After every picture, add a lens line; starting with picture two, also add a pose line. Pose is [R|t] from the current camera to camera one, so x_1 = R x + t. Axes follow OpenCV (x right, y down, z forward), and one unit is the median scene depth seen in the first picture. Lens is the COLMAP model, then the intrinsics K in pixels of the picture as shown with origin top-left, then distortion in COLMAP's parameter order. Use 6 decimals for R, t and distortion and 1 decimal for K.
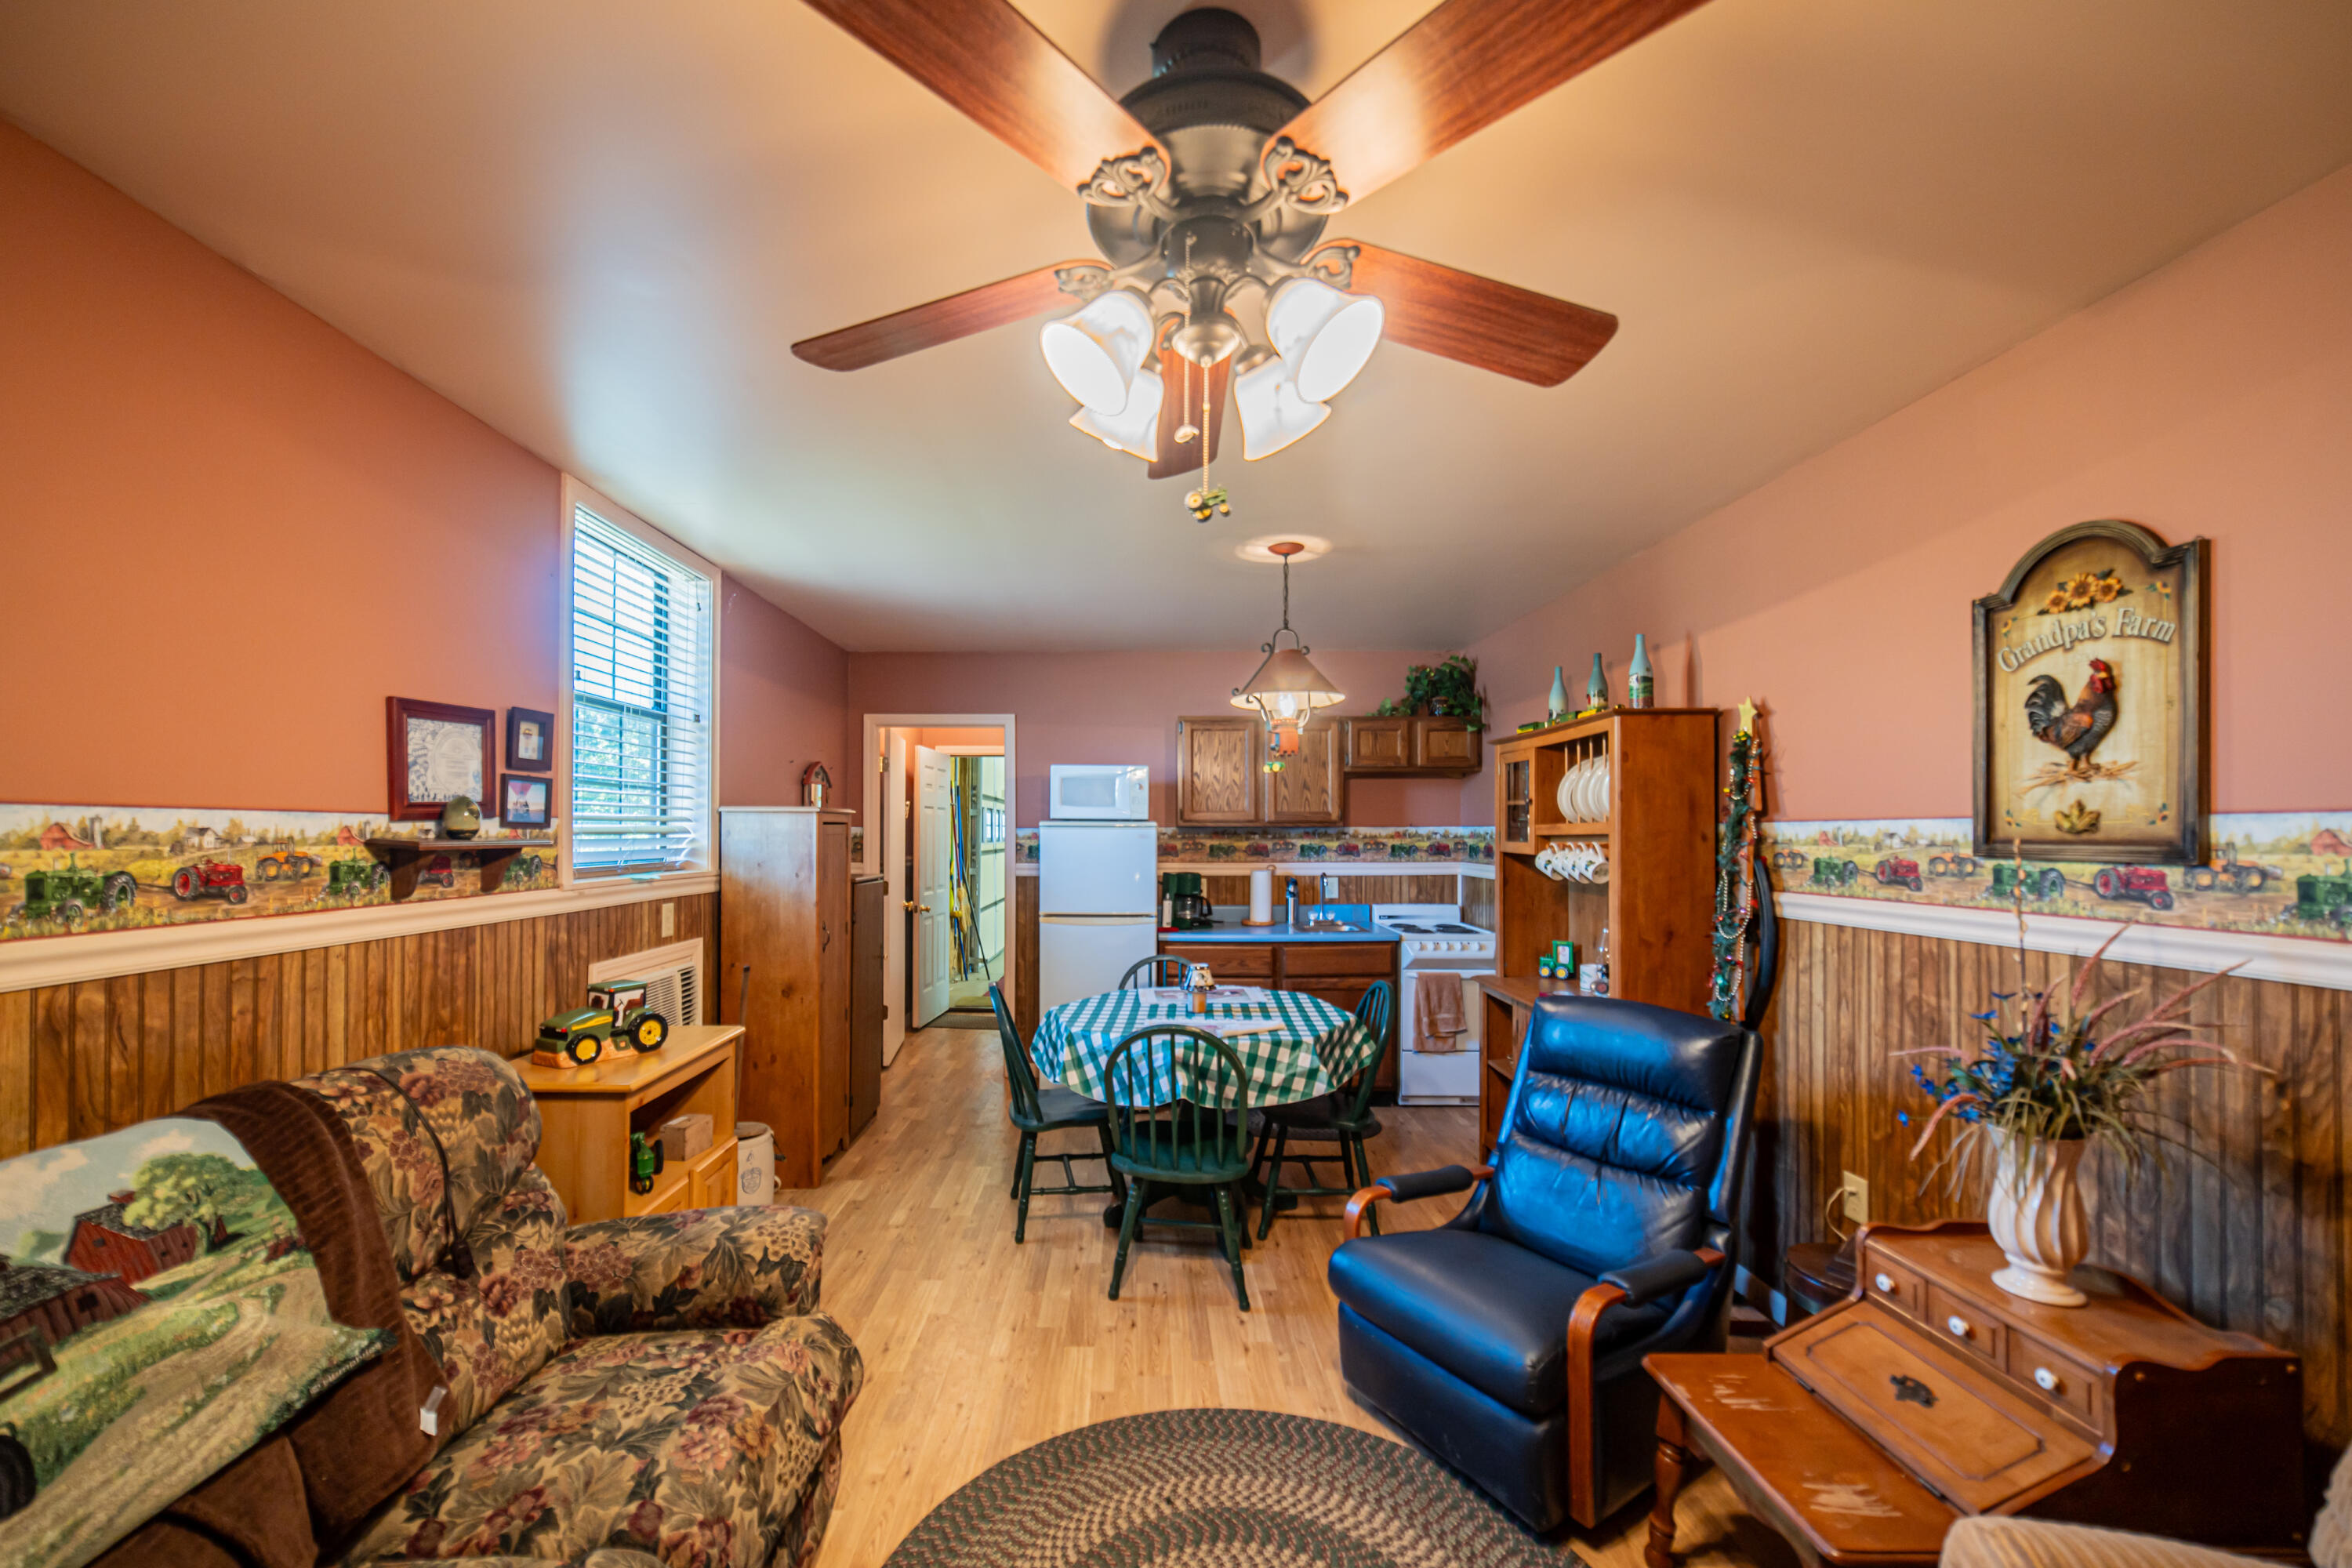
lens RADIAL K [[919.0, 0, 1131.2], [0, 919.0, 823.4], [0, 0, 1]] dist [0.000336, 0.000295]
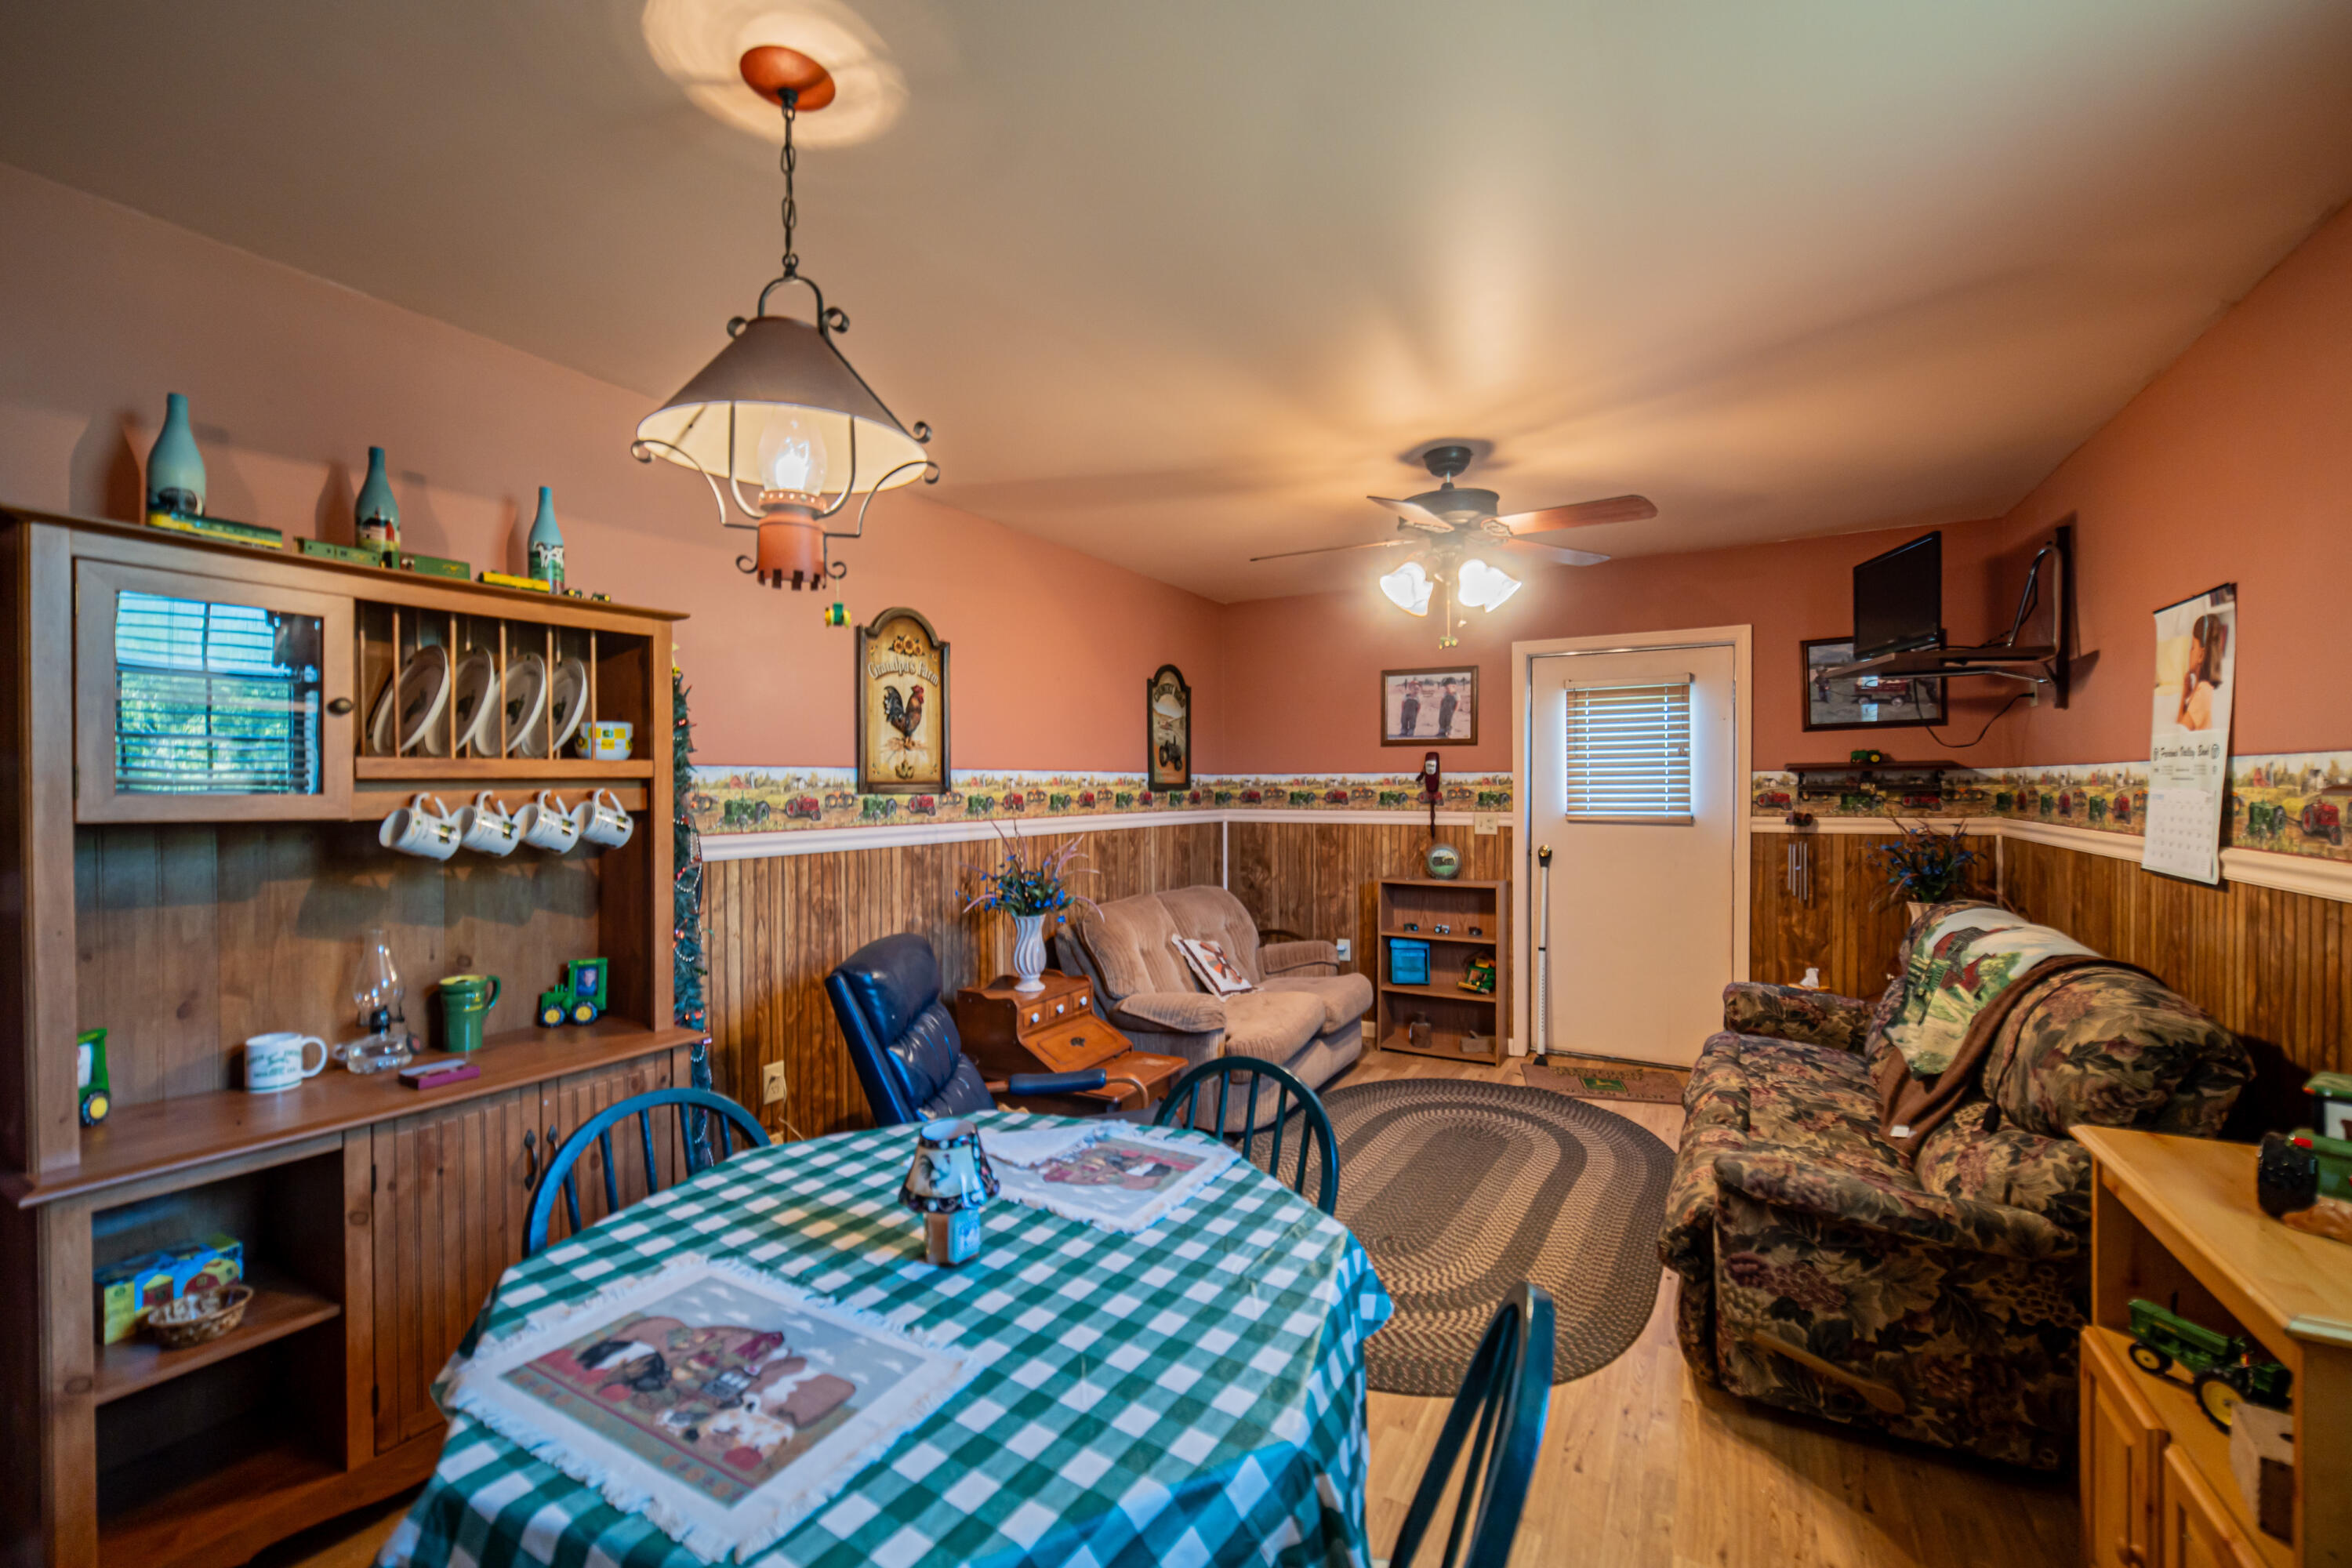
lens RADIAL K [[939.0, 0, 1183.1], [0, 939.0, 791.1], [0, 0, 1]] dist [-0.001036, 0.000435]
pose [[-0.871370, -0.004638, 0.490604, -0.229275], [-0.005509, 0.999985, -0.000331, 0.022011], [-0.490595, -0.002991, -0.871383, 1.525674]]
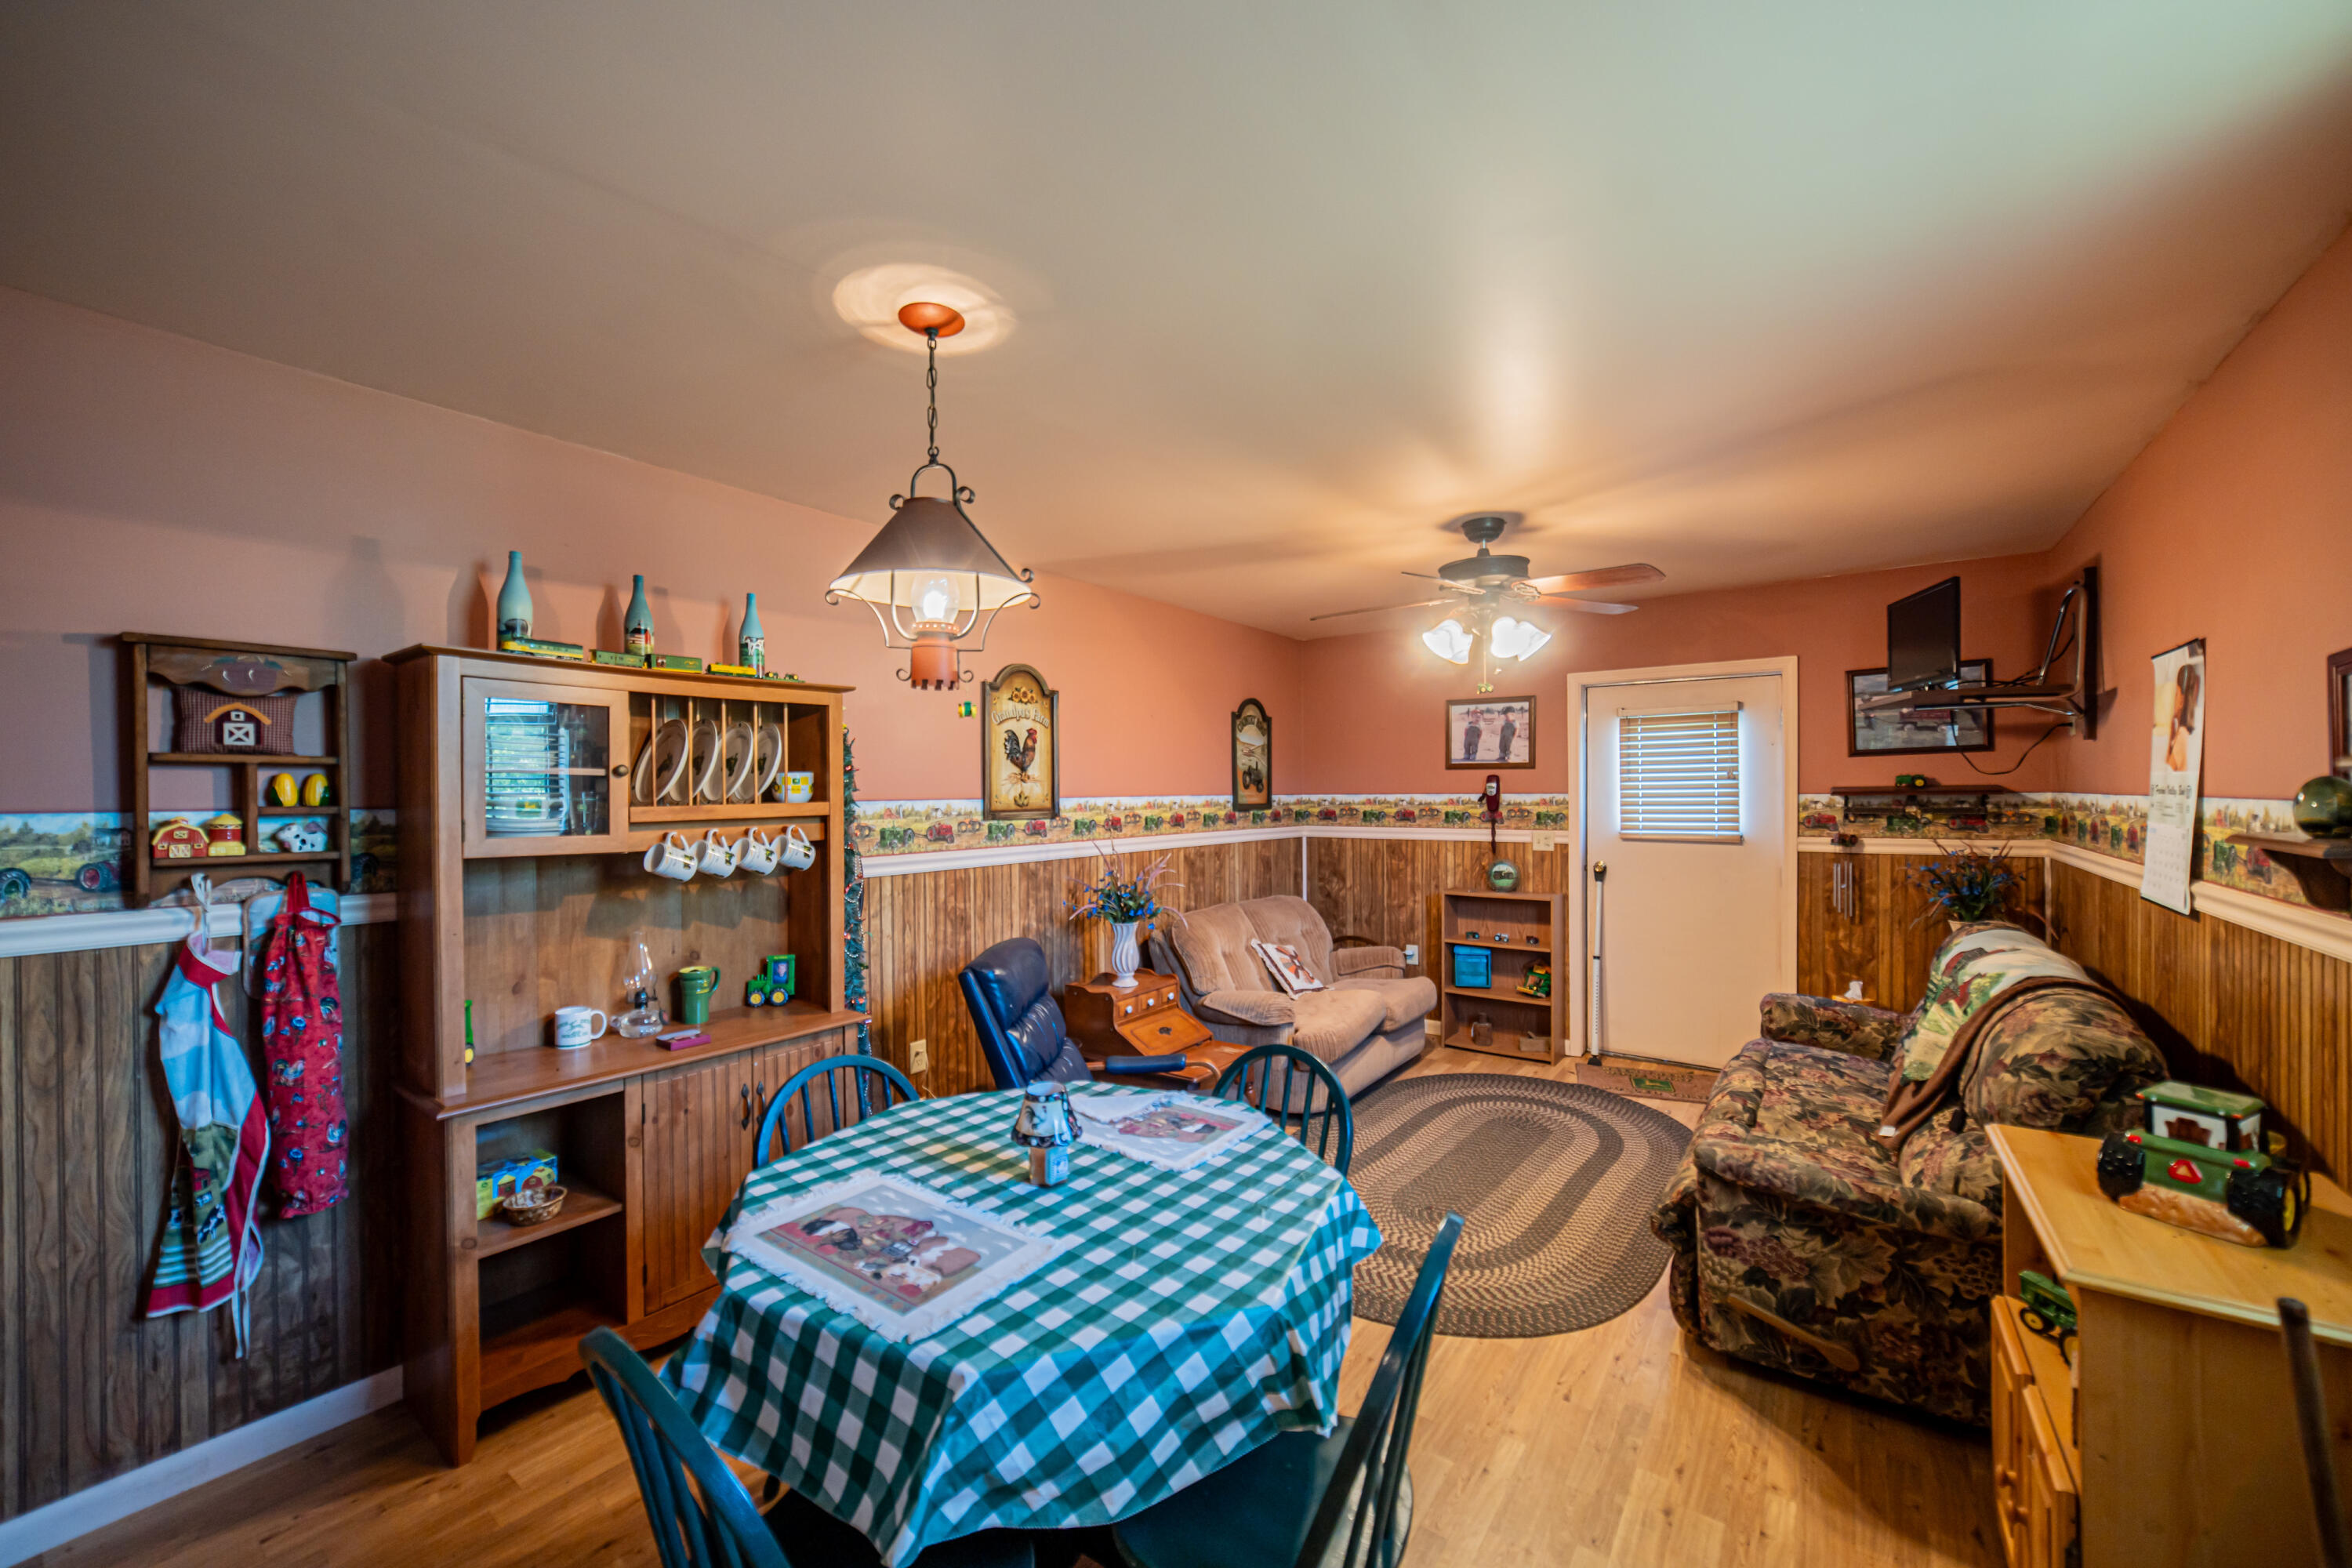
lens RADIAL K [[889.8, 0, 1178.8], [0, 889.8, 795.0], [0, 0, 1]] dist [-0.000452, 0.000236]
pose [[-0.807004, -0.001251, 0.590545, -0.329623], [-0.002723, 0.999995, -0.001602, -0.008895], [-0.590540, -0.002901, -0.807003, 1.611890]]
